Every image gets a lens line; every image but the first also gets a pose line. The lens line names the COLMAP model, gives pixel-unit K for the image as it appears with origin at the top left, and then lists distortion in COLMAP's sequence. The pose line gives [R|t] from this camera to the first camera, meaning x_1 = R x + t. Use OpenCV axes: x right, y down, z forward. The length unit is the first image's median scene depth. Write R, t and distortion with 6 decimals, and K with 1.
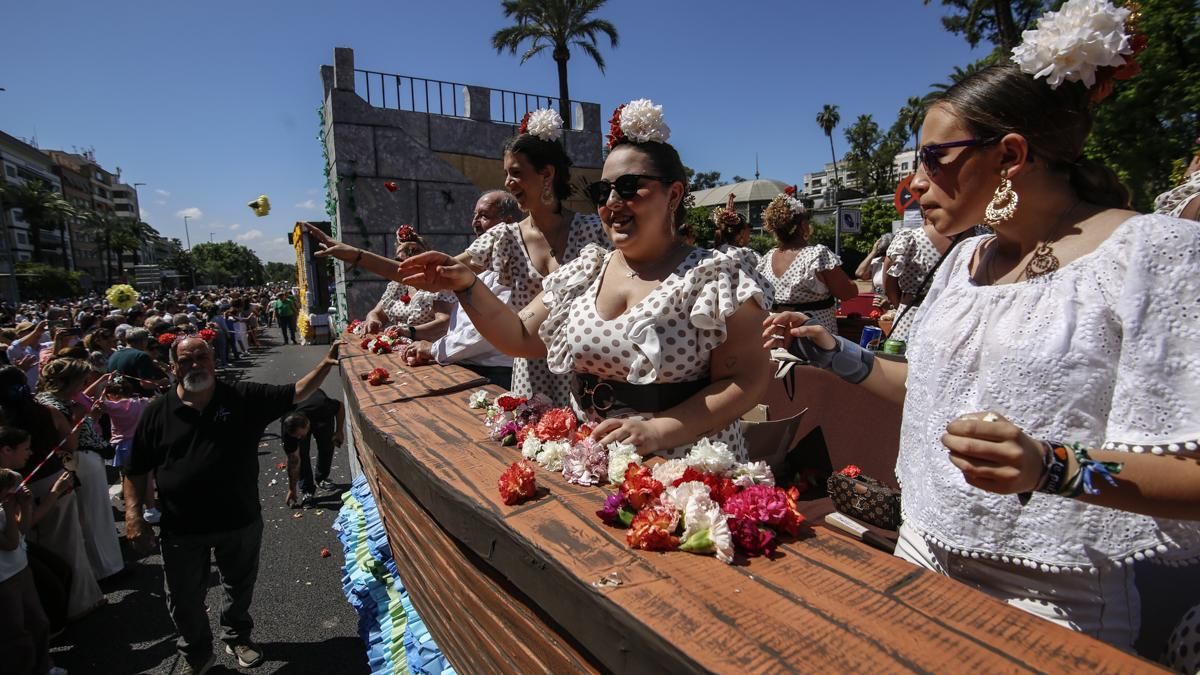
lens RADIAL K [[546.1, 0, 601.7], [0, 546.1, 334.1], [0, 0, 1]] dist [-0.013700, 0.000350]
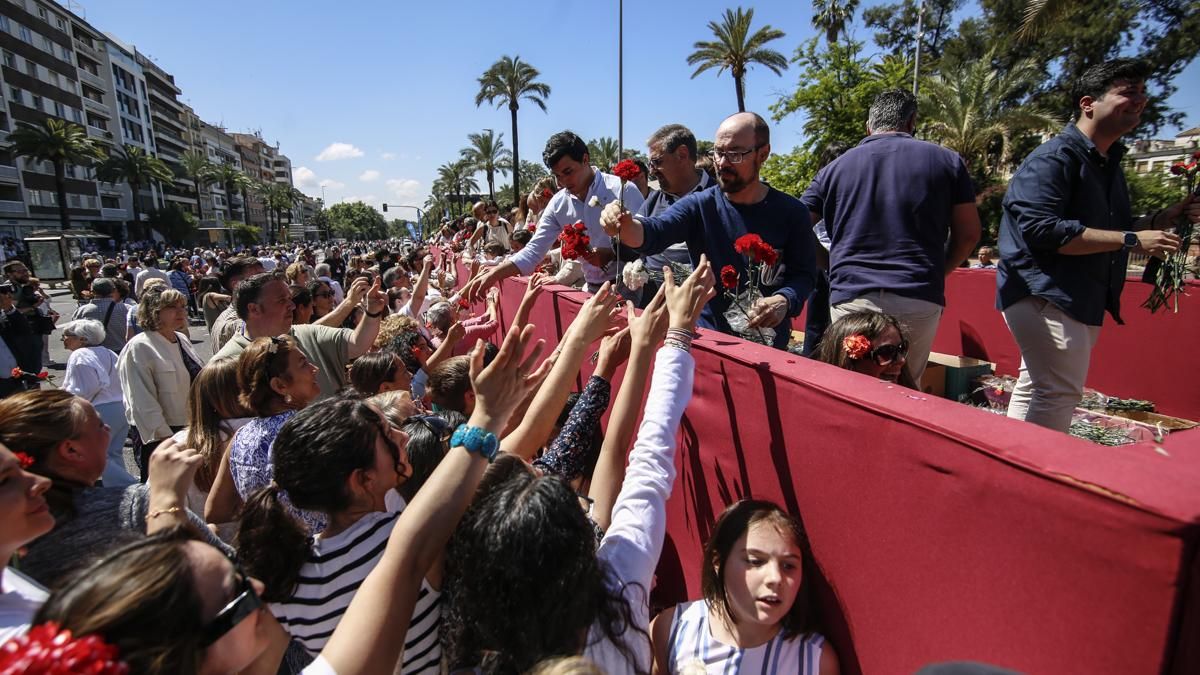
lens RADIAL K [[546.1, 0, 604.0], [0, 546.1, 338.3], [0, 0, 1]] dist [-0.013700, 0.000350]
pose [[0.981092, 0.064554, -0.182458, 0.136503], [-0.051062, 0.995668, 0.077705, 0.013099], [0.186684, -0.066919, 0.980138, -0.158562]]
